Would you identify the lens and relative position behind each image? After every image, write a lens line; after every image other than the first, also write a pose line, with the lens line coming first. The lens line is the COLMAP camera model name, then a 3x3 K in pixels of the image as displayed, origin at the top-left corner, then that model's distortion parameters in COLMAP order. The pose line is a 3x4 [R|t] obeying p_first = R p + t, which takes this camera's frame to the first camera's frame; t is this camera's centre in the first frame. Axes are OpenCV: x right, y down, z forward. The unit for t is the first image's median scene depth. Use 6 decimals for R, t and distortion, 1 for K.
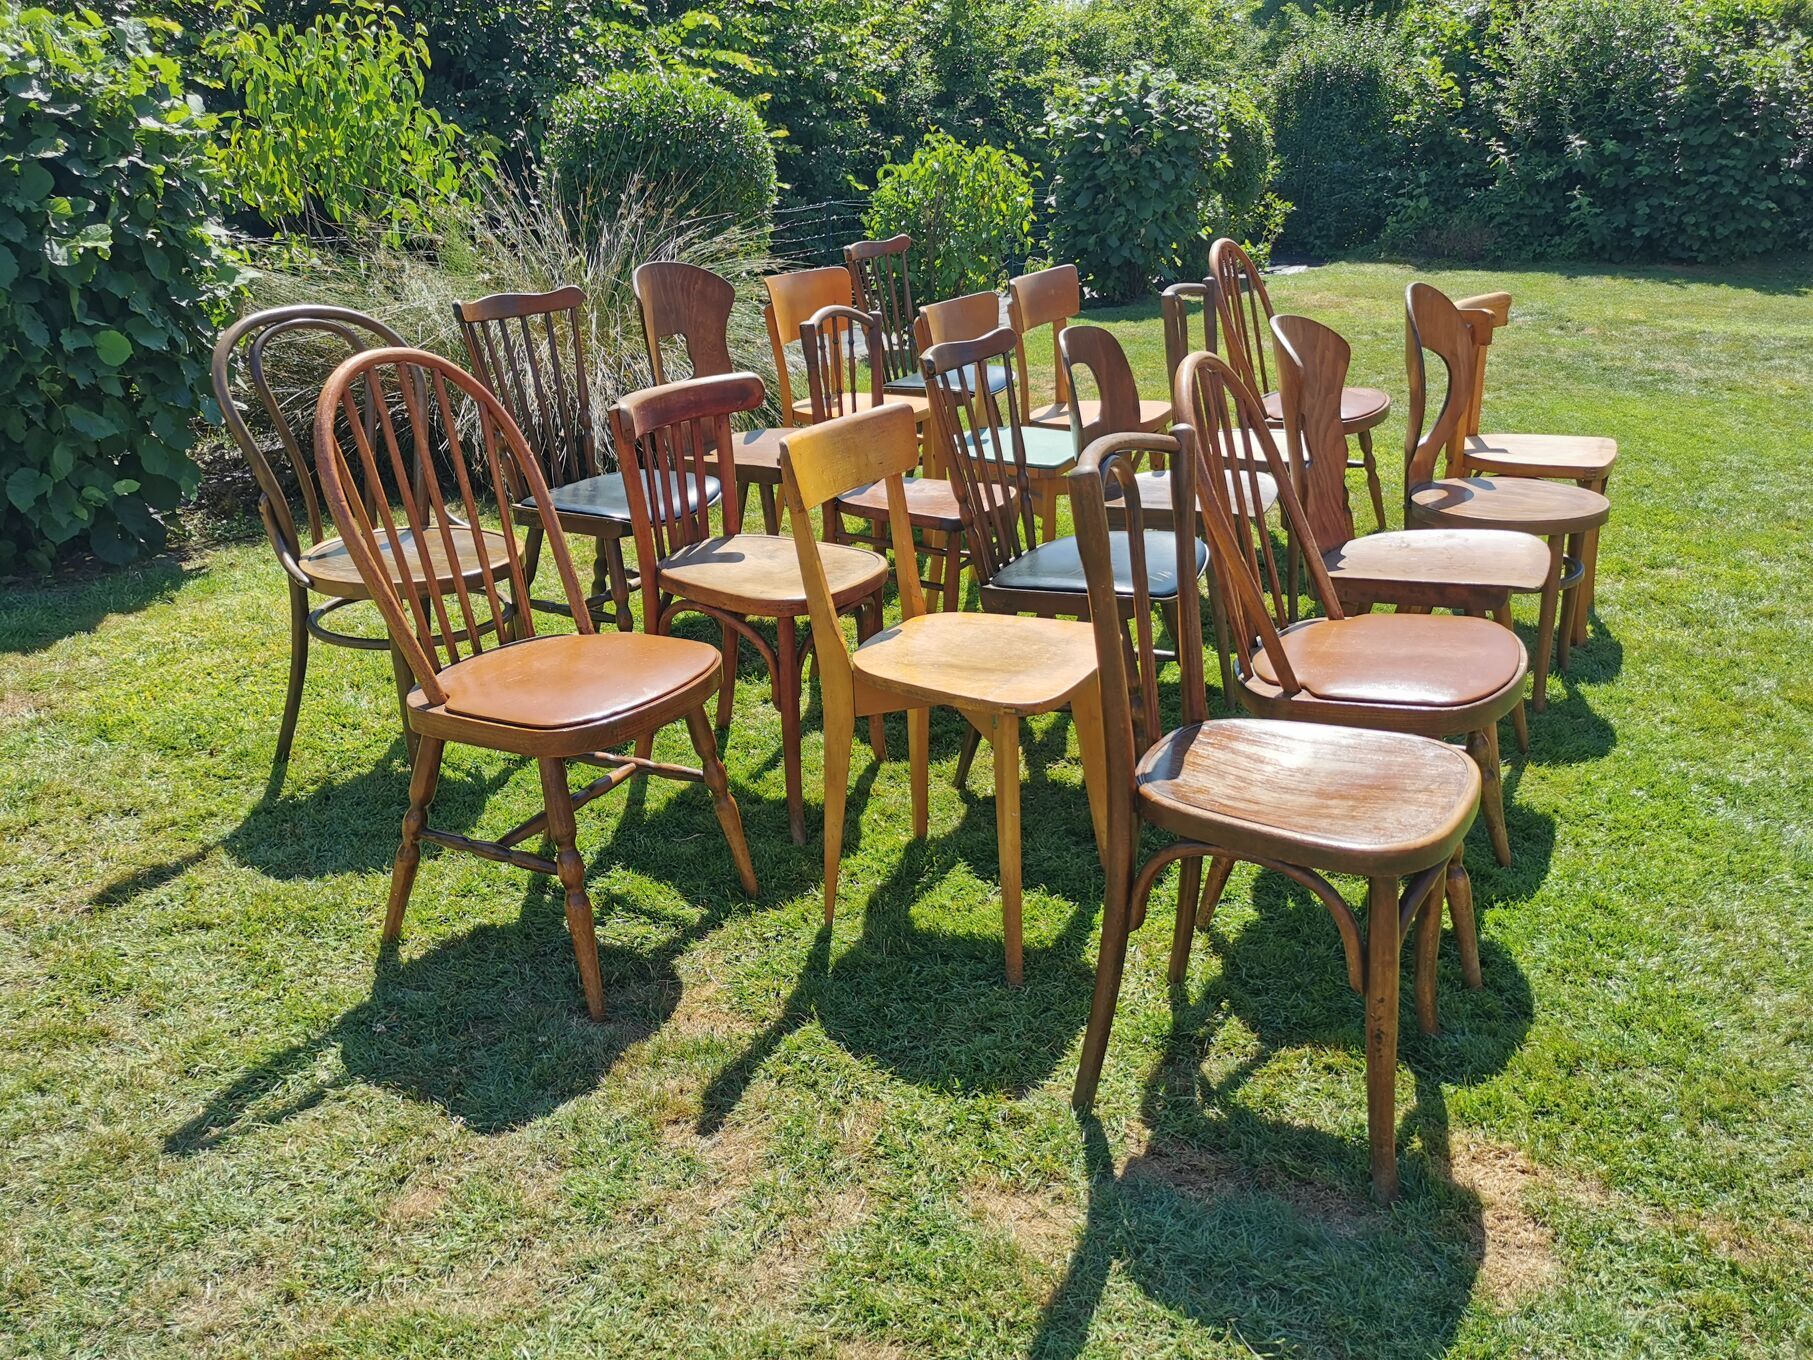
lens RADIAL K [[1402.9, 0, 916.7], [0, 1402.9, 683.5], [0, 0, 1]] dist [0.051744, -0.046666]
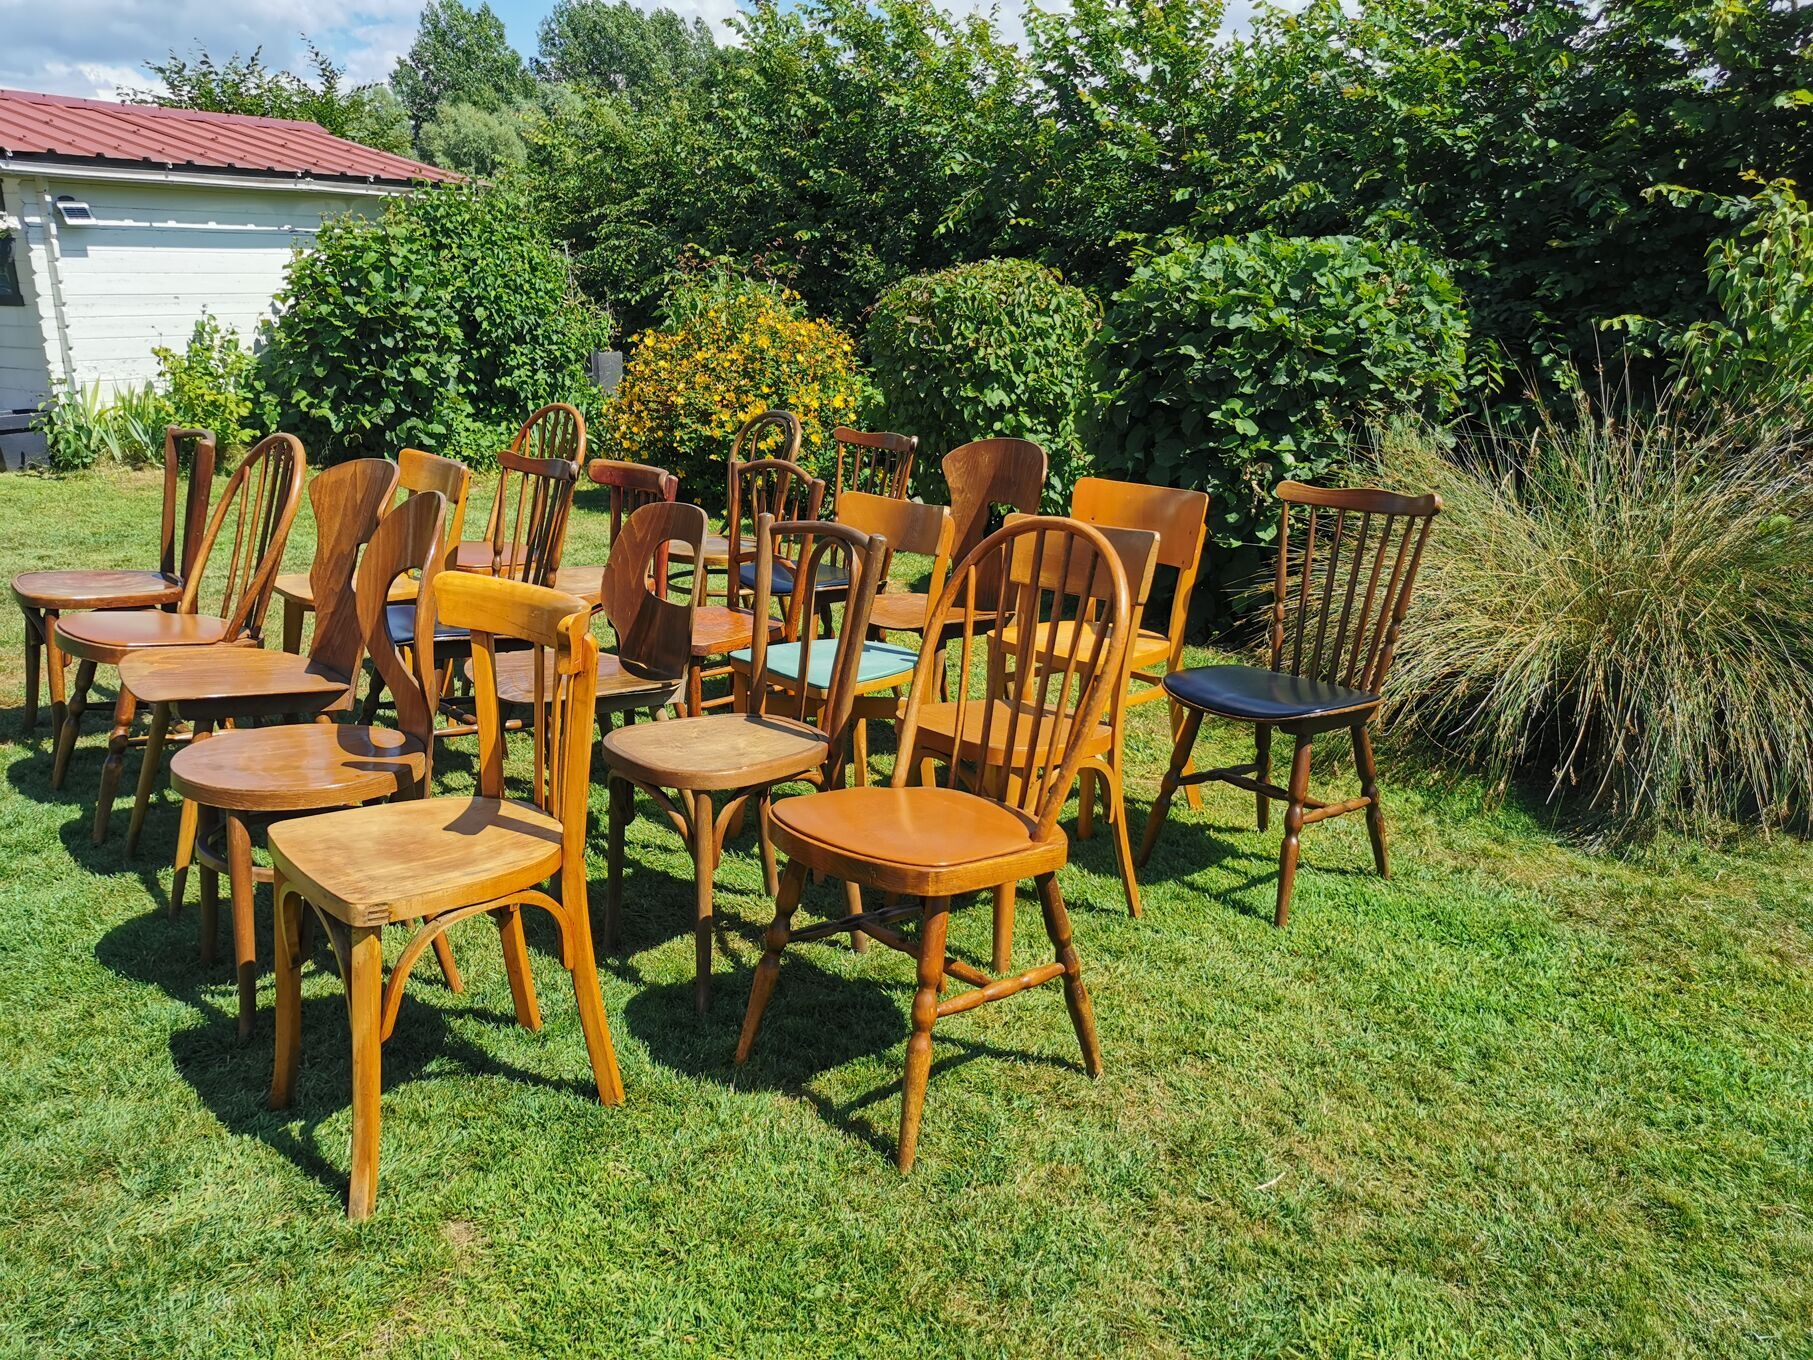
lens RADIAL K [[1402.9, 0, 907.5], [0, 1402.9, 677.8], [0, 0, 1]] dist [0.051744, -0.046666]
pose [[-0.376455, 0.221542, -0.899556, 0.848679], [-0.361747, 0.858753, 0.362881, -0.490729], [0.852890, 0.462020, -0.243139, 1.244347]]
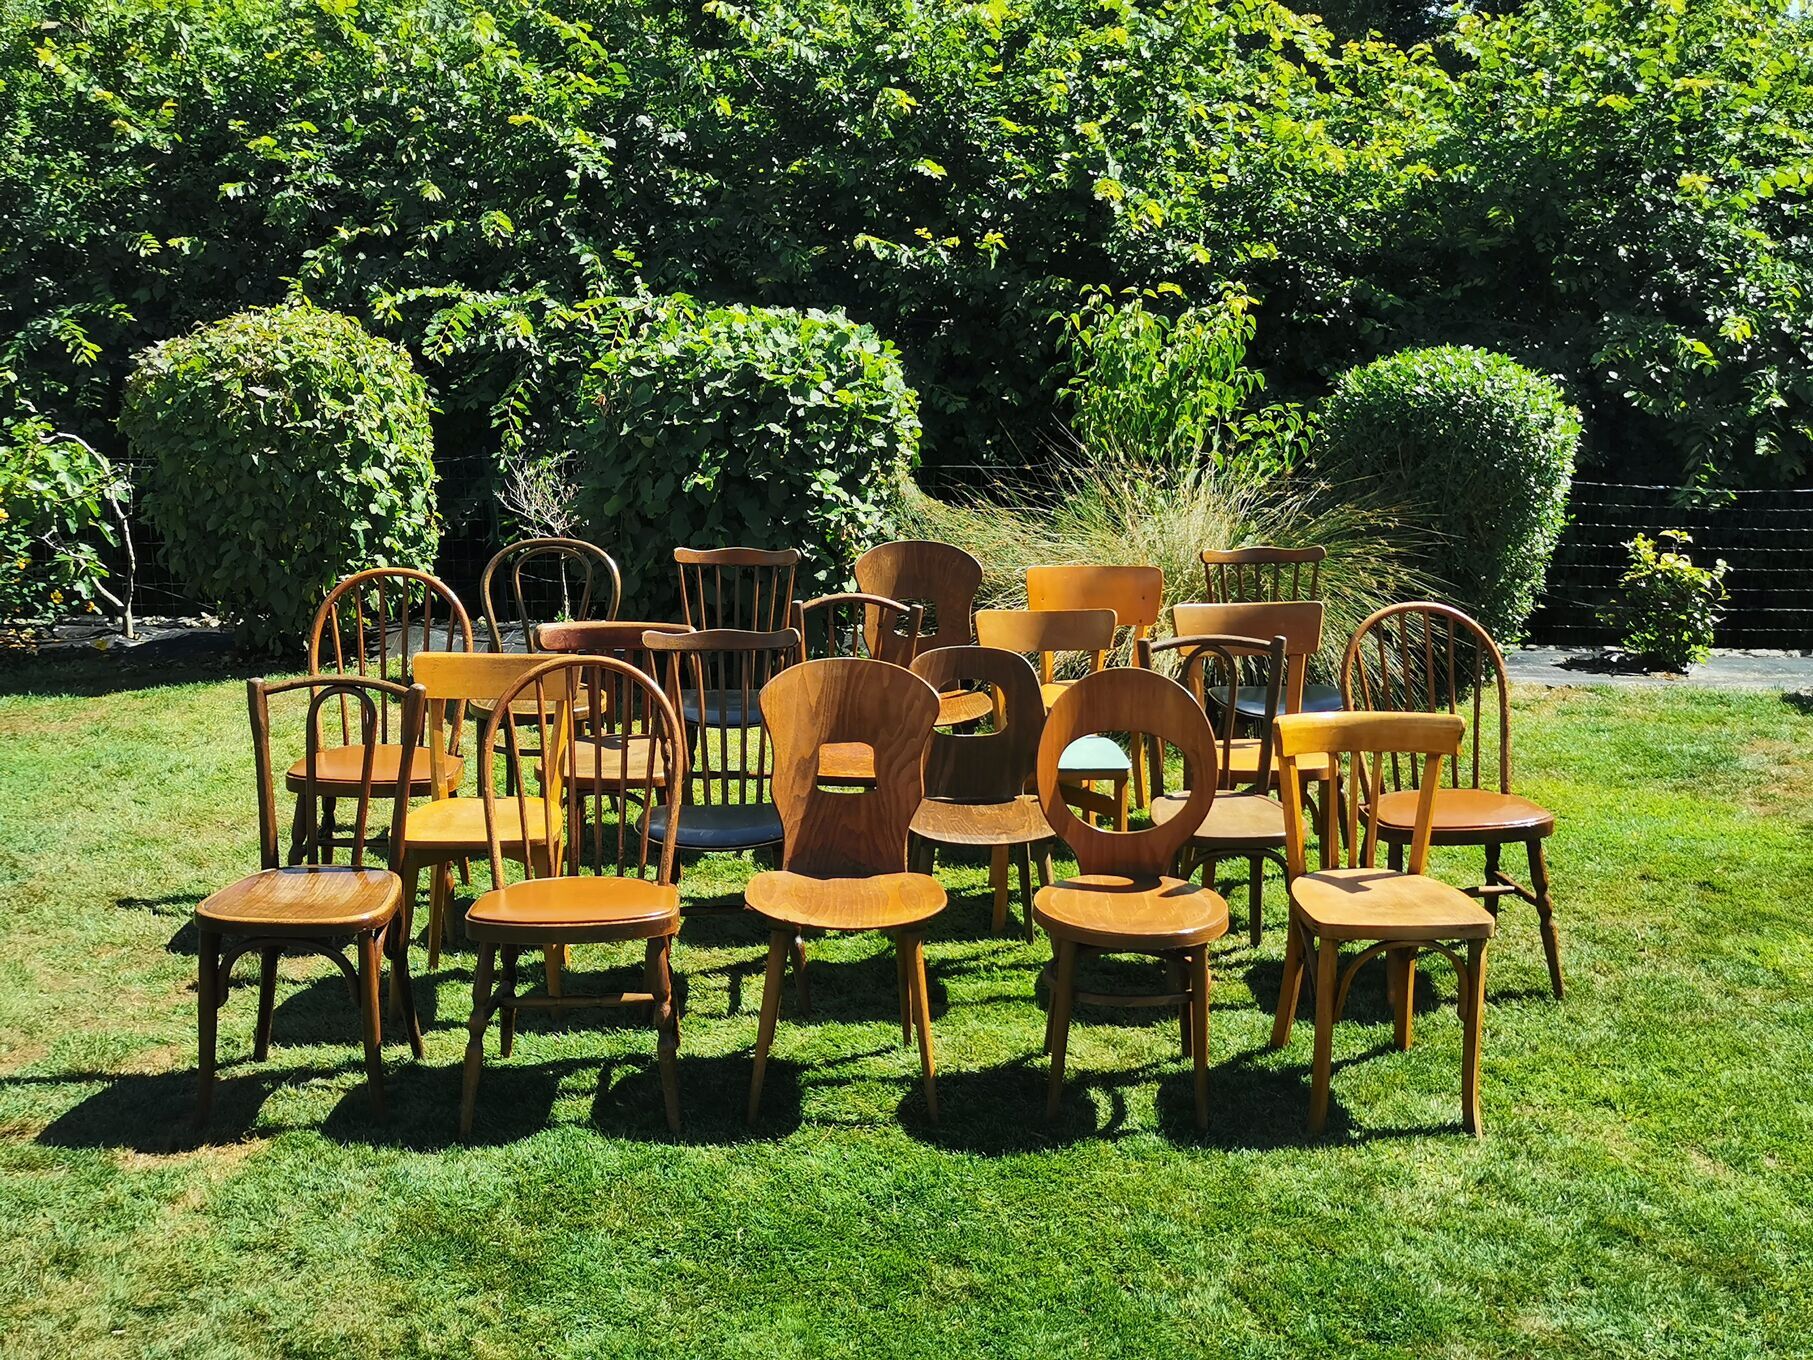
lens RADIAL K [[1844.5, 0, 945.0], [0, 1844.5, 684.9], [0, 0, 1]] dist [0.033928, 0.000000]
pose [[0.528988, 0.200525, -0.824598, 1.146446], [-0.323442, 0.945979, 0.022551, -0.217612], [0.784574, 0.254781, 0.565270, 0.140582]]
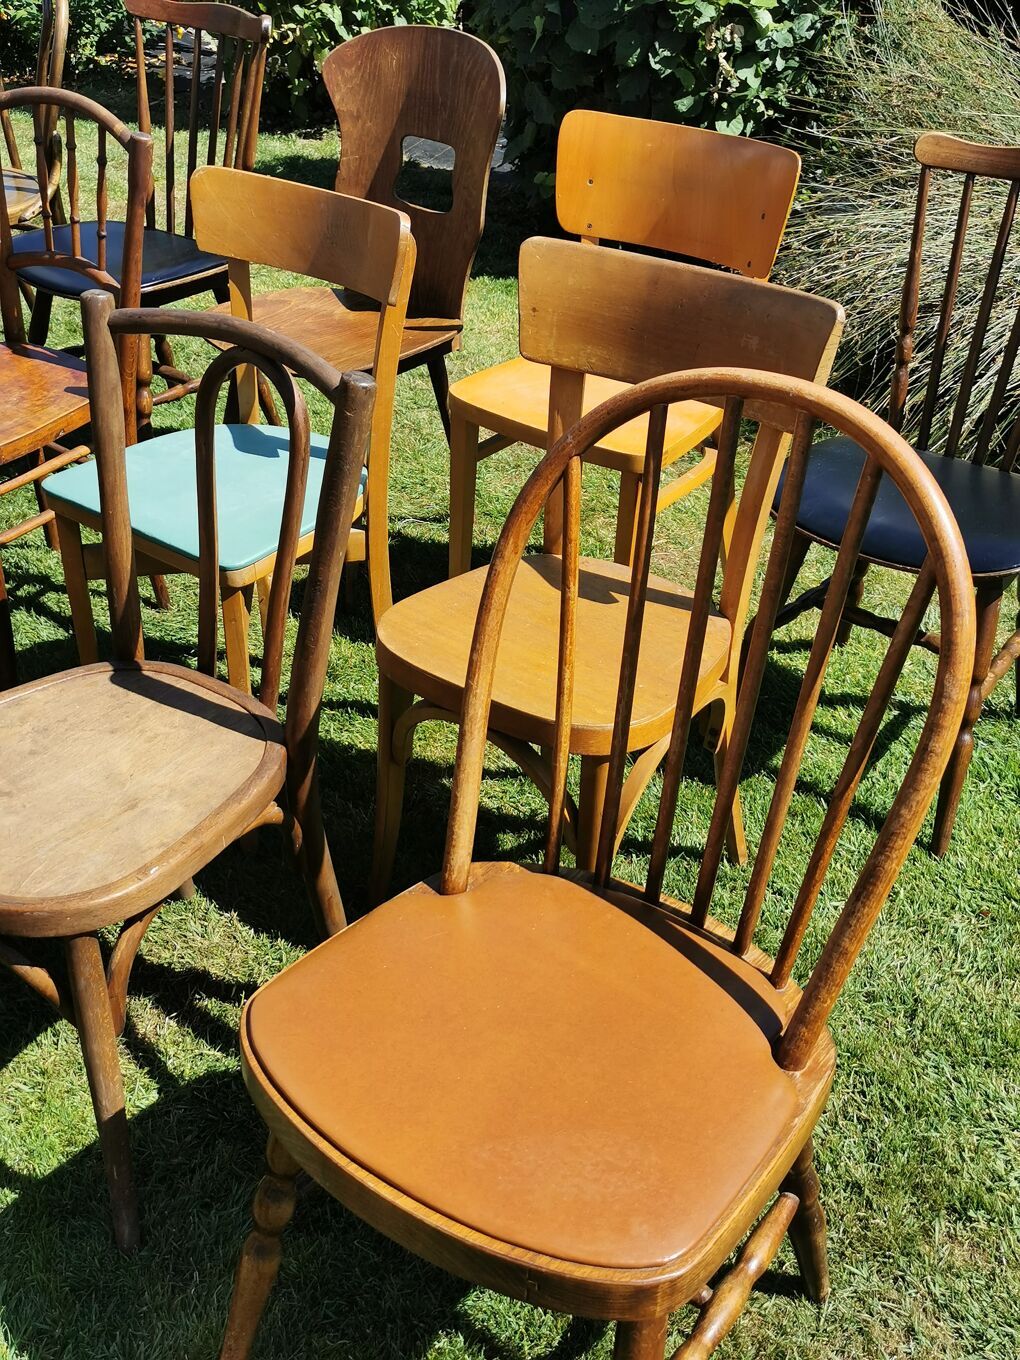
lens RADIAL K [[1383.7, 0, 505.6], [0, 1383.7, 693.2], [0, 0, 1]] dist [0.033928, 0.000000]
pose [[-0.154259, 0.547788, -0.822273, 0.529947], [-0.397667, 0.727427, 0.559206, -0.441396], [0.904470, 0.413253, 0.105625, 1.059840]]
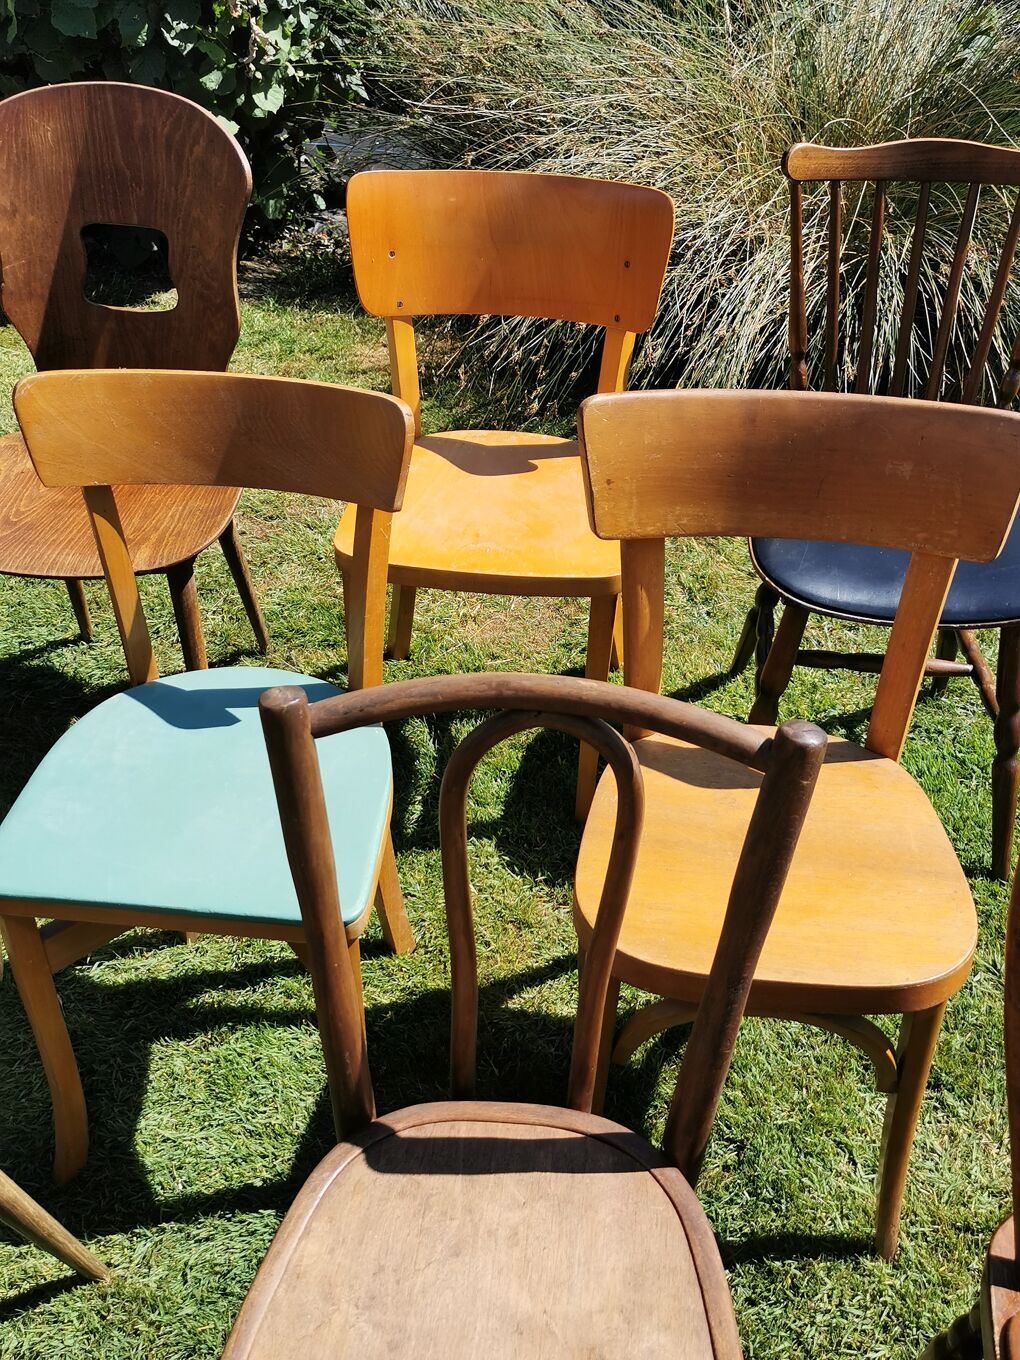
lens RADIAL K [[1383.7, 0, 502.9], [0, 1383.7, 698.0], [0, 0, 1]] dist [0.033928, 0.000000]
pose [[0.367805, 0.577776, -0.728625, 0.372598], [-0.359515, 0.810974, 0.461595, -0.394038], [0.857595, 0.092175, 0.505999, 0.858525]]
